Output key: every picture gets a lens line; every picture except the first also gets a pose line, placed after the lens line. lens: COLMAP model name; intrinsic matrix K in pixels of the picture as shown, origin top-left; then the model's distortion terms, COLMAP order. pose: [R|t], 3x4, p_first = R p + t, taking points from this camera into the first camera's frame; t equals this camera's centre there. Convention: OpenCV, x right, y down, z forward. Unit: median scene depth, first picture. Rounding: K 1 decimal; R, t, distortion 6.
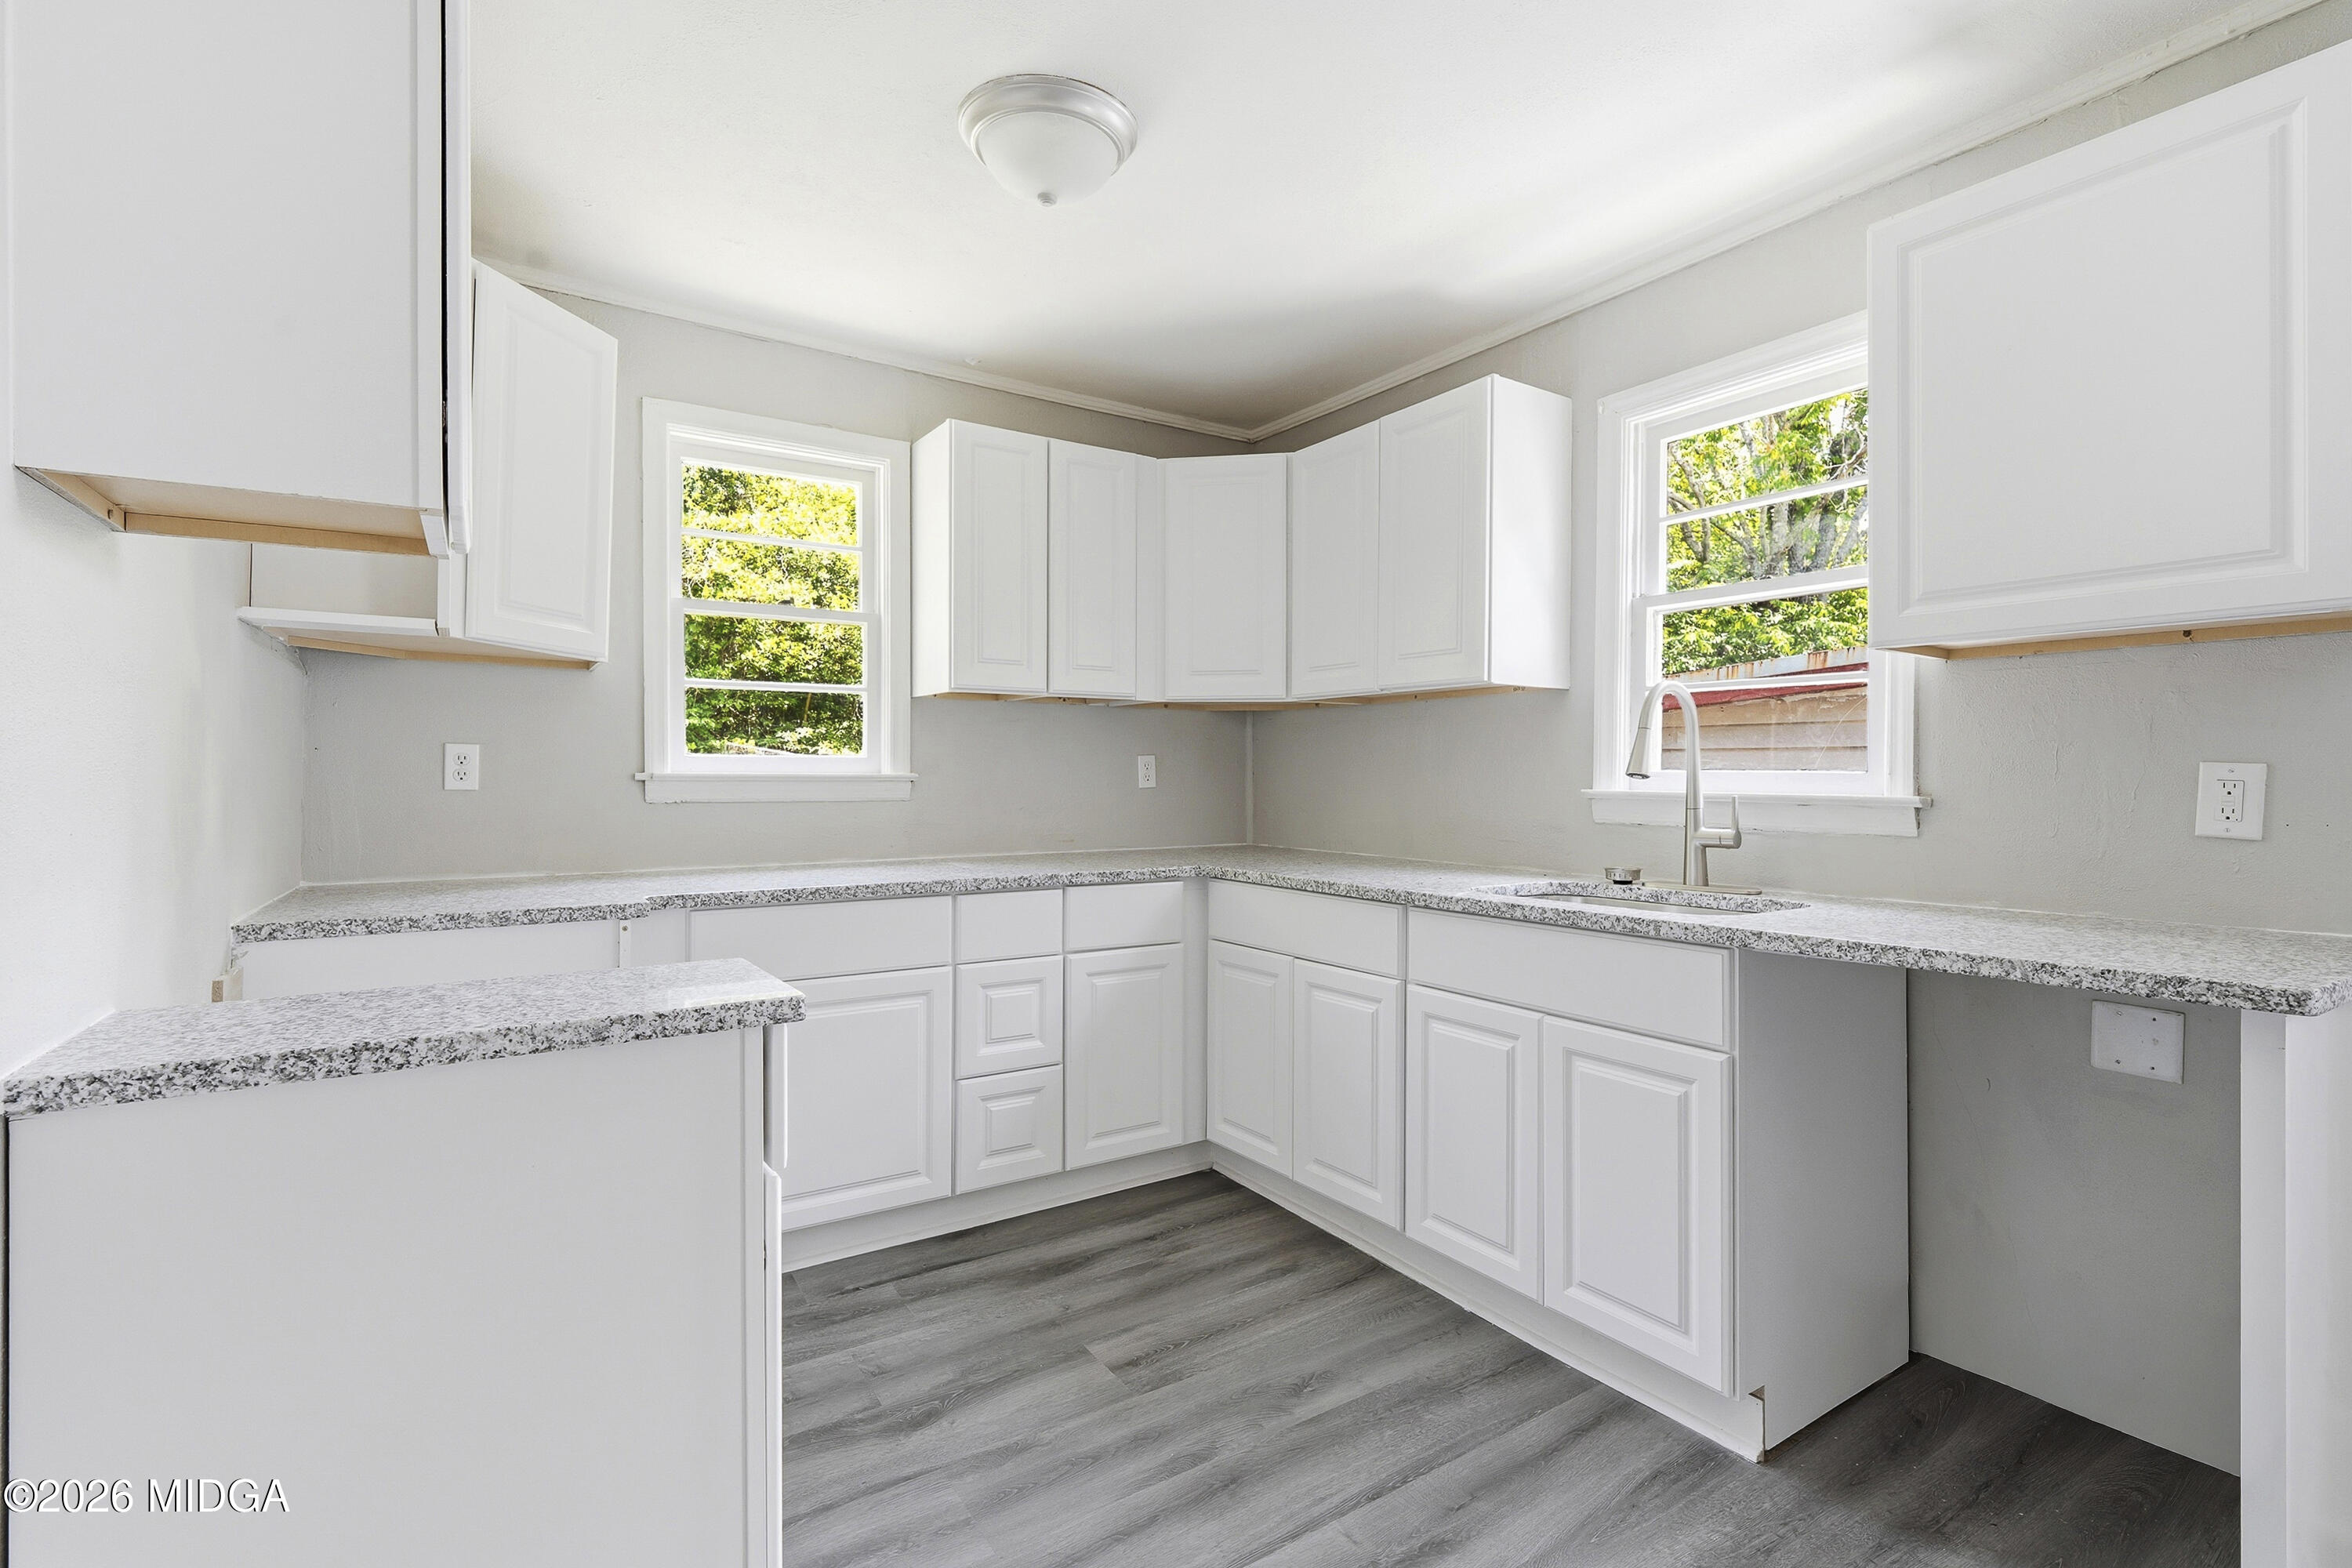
lens RADIAL K [[1066.7, 0, 1176.8], [0, 1066.7, 775.8], [0, 0, 1]] dist [-0.010434, 0.002293]
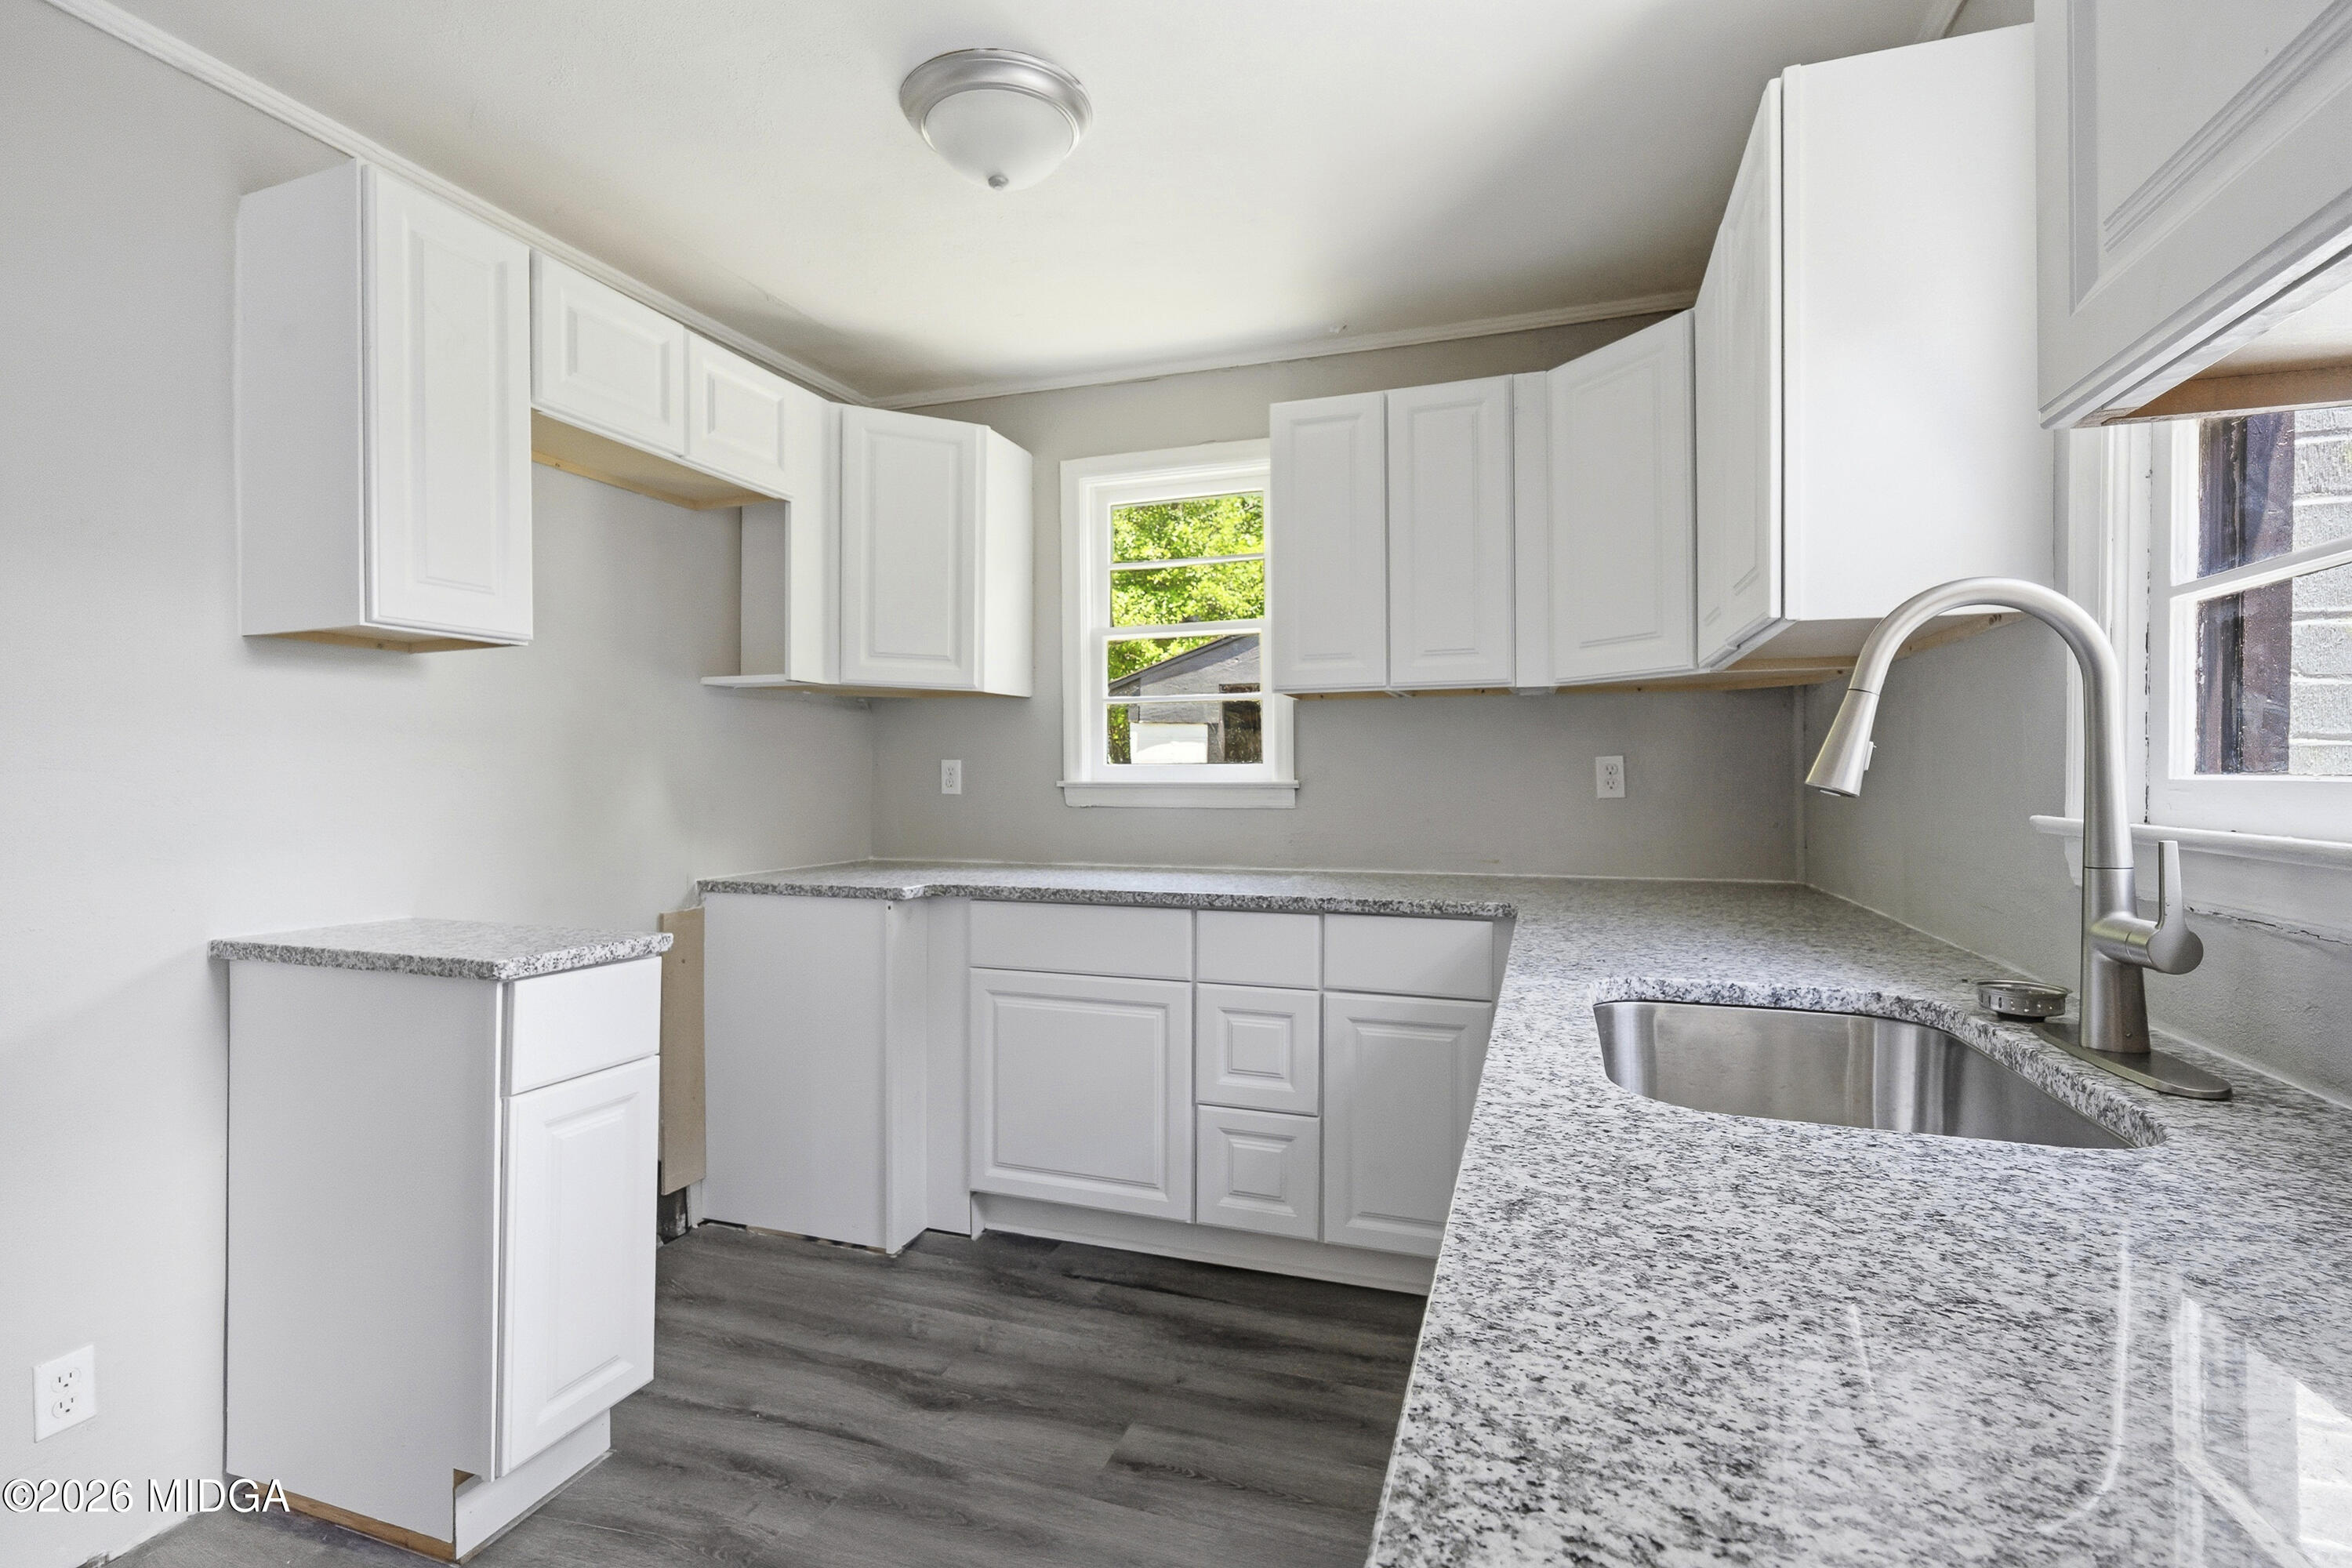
lens RADIAL K [[1066.7, 0, 1165.7], [0, 1066.7, 776.2], [0, 0, 1]] dist [-0.010434, 0.002293]
pose [[0.607987, -0.004260, -0.793936, 0.555007], [0.003721, 0.999990, -0.002516, -0.005194], [0.793938, -0.001425, 0.607997, 0.414286]]
